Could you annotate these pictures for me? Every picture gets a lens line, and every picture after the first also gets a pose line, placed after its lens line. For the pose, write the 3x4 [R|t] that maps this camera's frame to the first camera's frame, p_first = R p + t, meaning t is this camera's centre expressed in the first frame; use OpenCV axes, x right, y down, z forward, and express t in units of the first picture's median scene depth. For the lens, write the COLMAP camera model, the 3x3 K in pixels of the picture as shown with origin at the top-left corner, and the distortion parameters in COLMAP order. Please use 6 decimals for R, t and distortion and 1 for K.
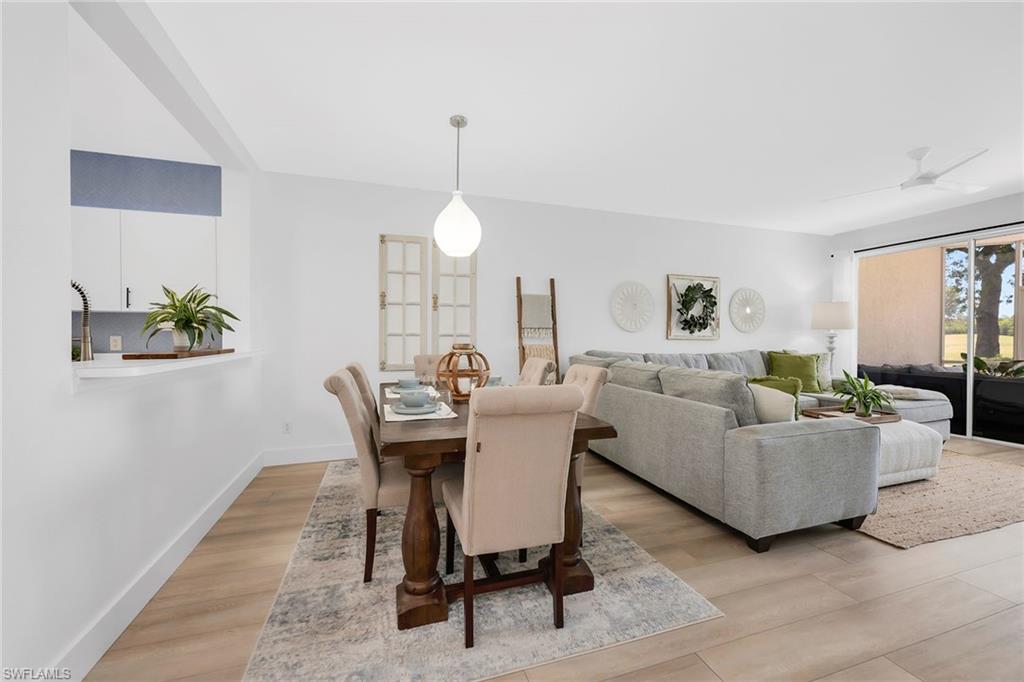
lens RADIAL K [[406.7, 0, 511.7], [0, 406.7, 336.3], [0, 0, 1]] dist [-0.000710, 0.000232]
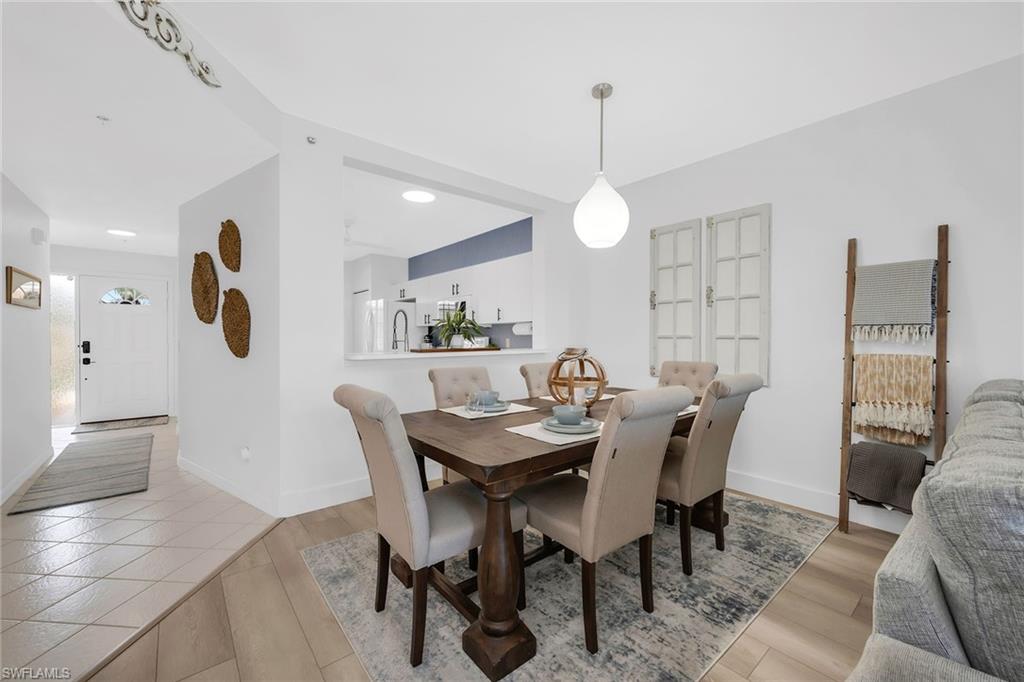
lens RADIAL K [[406.7, 0, 511.7], [0, 406.7, 336.3], [0, 0, 1]] dist [-0.000710, 0.000232]
pose [[0.361742, -0.003639, -0.932271, 0.431342], [0.000251, 0.999993, -0.003805, -0.002351], [0.932278, 0.001142, 0.361740, 0.362103]]
